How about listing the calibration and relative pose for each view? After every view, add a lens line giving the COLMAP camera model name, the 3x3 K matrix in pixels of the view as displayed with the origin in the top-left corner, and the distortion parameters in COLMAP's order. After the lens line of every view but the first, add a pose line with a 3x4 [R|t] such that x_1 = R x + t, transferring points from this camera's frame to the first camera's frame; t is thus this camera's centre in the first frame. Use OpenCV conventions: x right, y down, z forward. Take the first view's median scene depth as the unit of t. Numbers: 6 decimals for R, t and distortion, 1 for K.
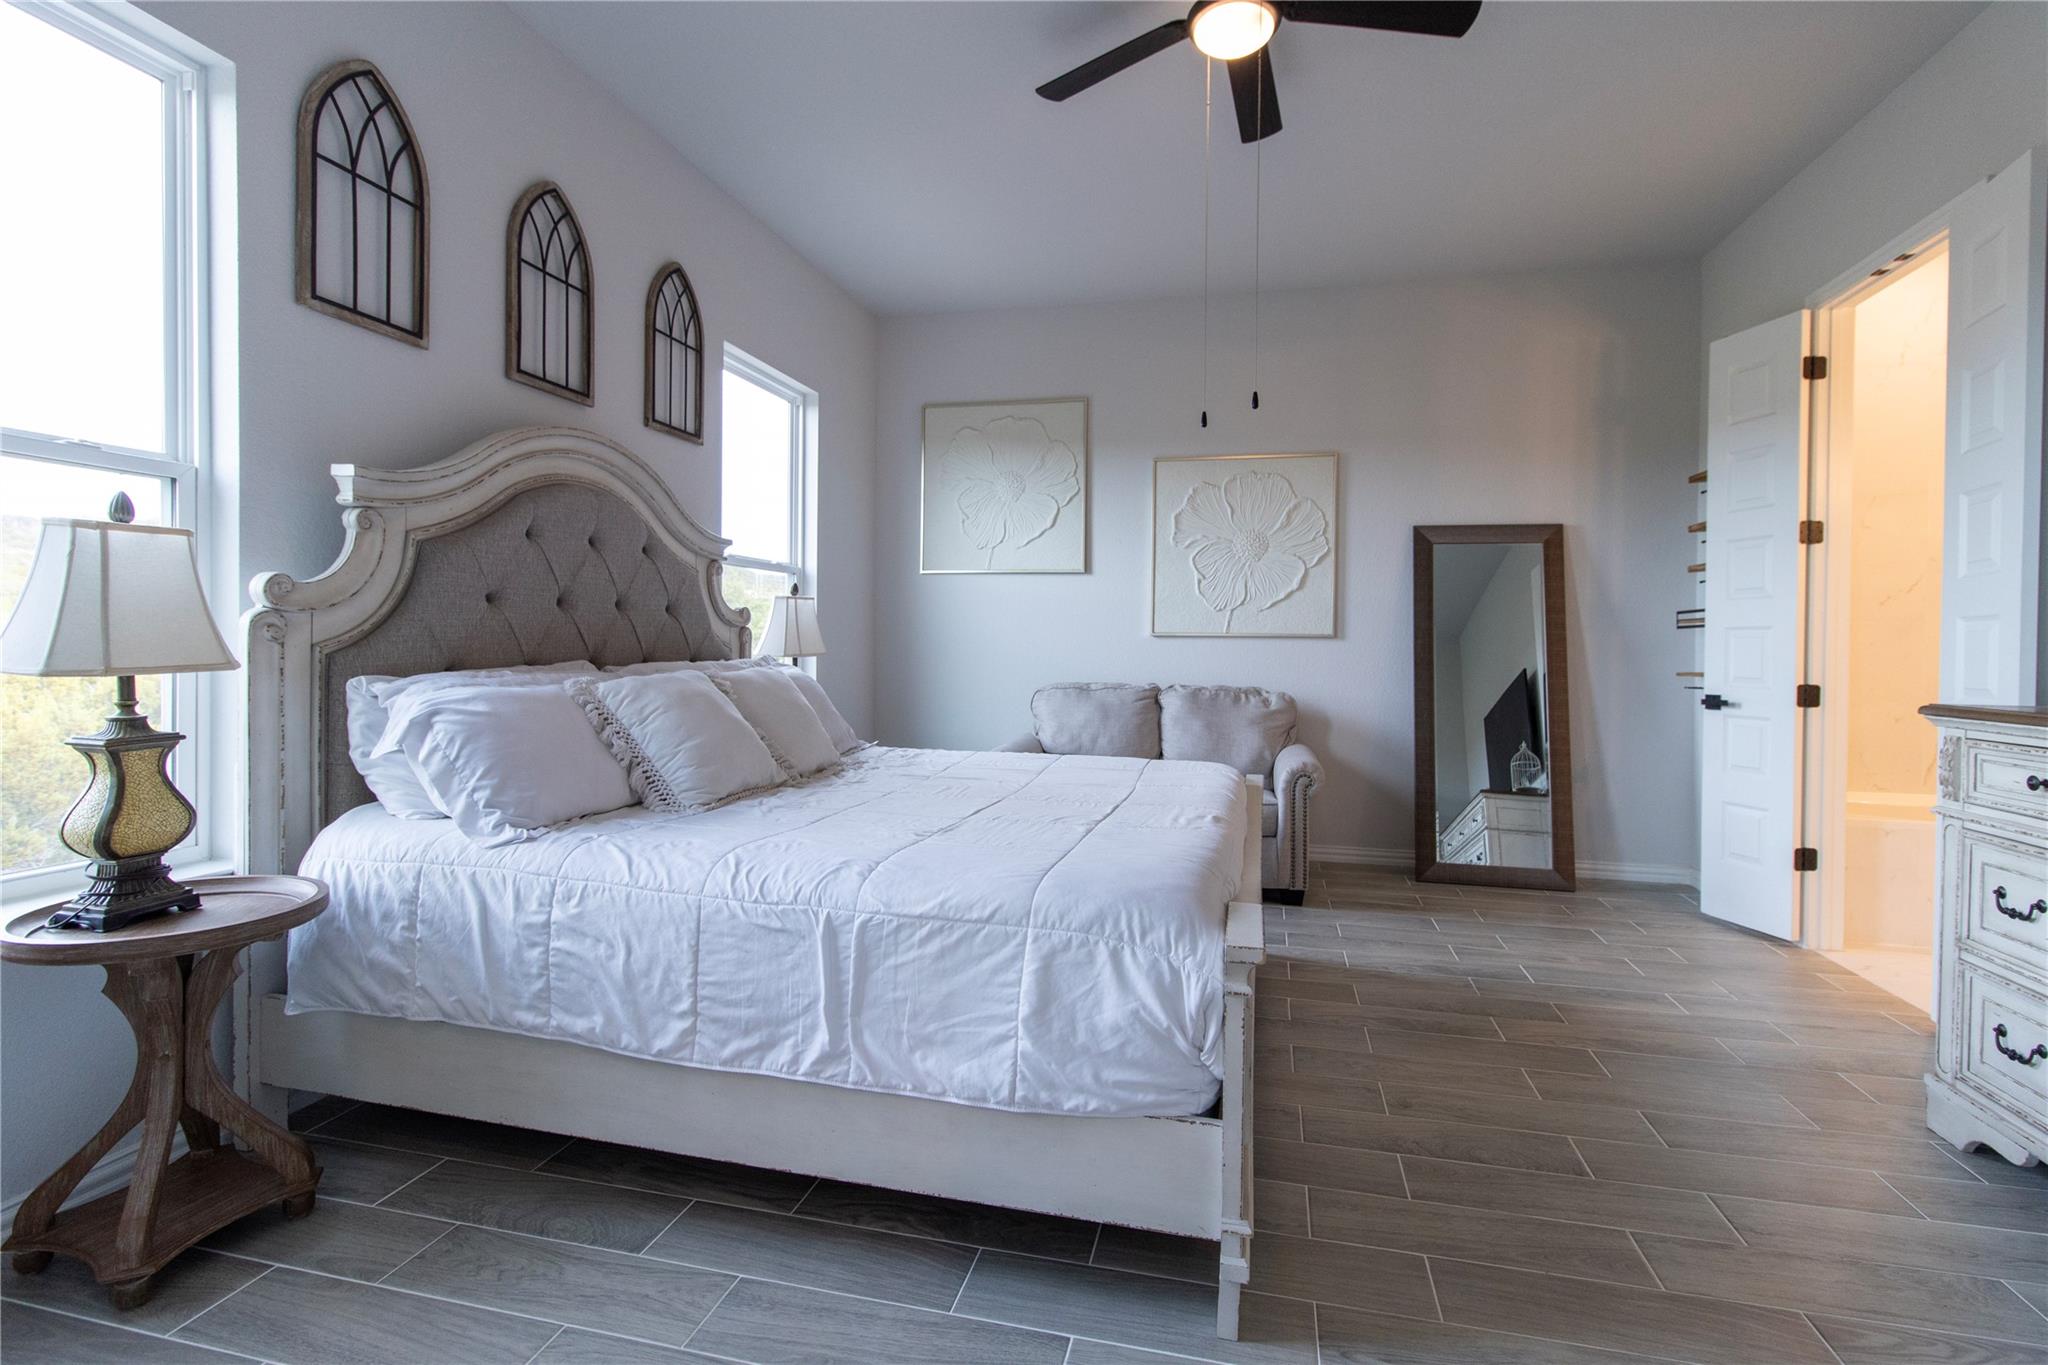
lens RADIAL K [[944.8, 0, 1037.8], [0, 944.8, 658.3], [0, 0, 1]] dist [0.001070, 0.000213]
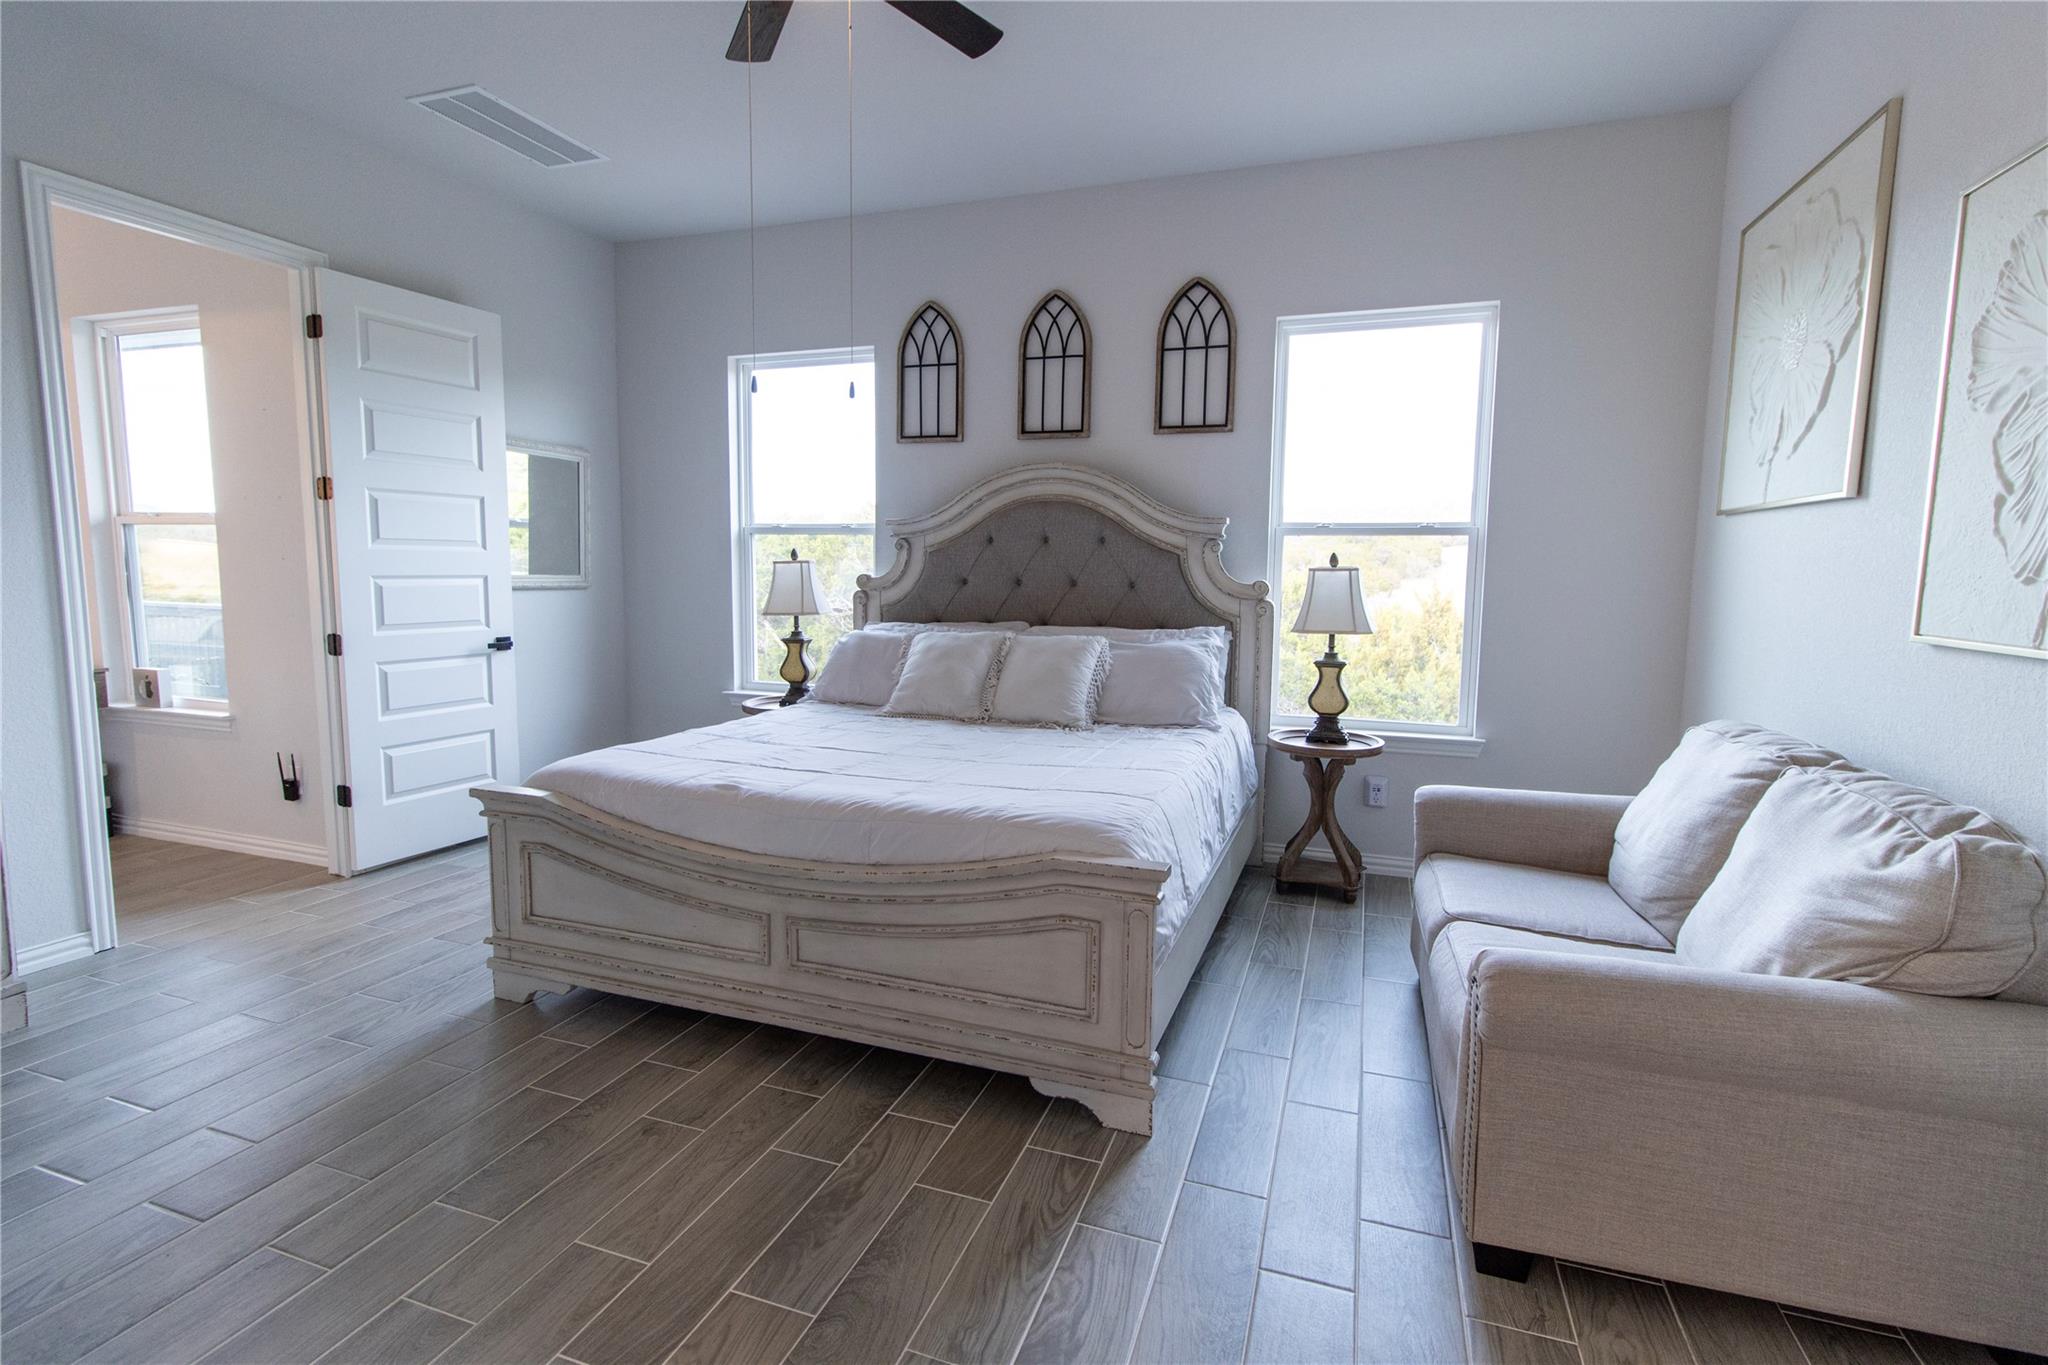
lens RADIAL K [[944.8, 0, 1037.8], [0, 944.8, 658.3], [0, 0, 1]] dist [0.001070, 0.000213]
pose [[-0.101133, 0.086475, -0.991108, 1.001113], [-0.029550, 0.995515, 0.089874, -0.075083], [0.994434, 0.038377, -0.098124, 1.175632]]
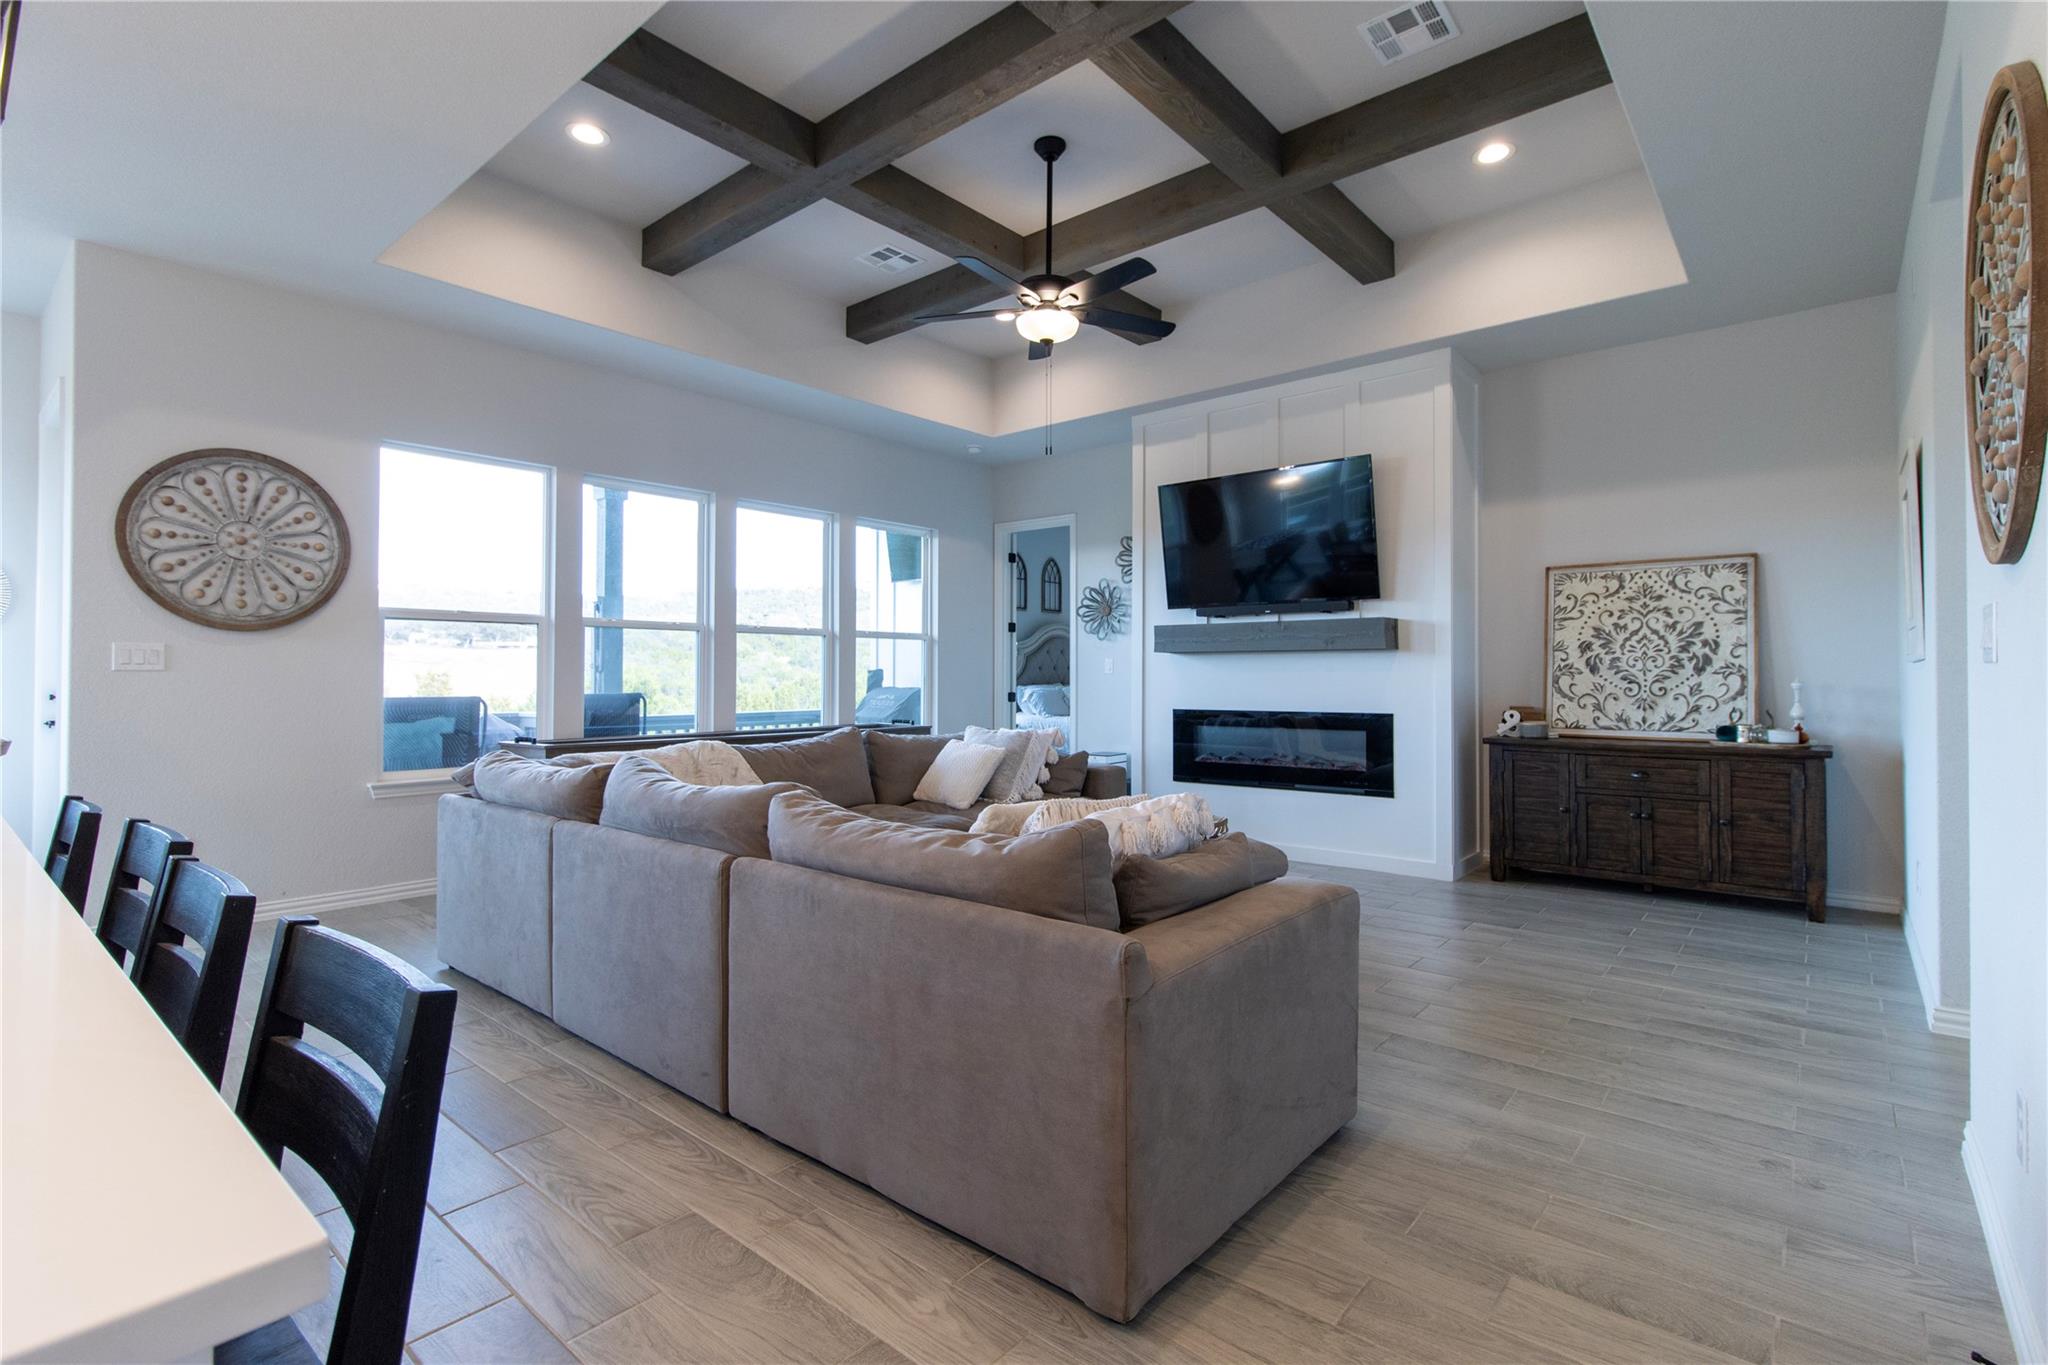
lens RADIAL K [[944.8, 0, 1037.8], [0, 944.8, 658.3], [0, 0, 1]] dist [0.001070, 0.000213]
pose [[0.895478, -0.008178, -0.445031, 1.166161], [-0.006419, 0.999490, -0.031283, 0.021681], [0.445060, 0.030870, 0.894969, -2.509152]]
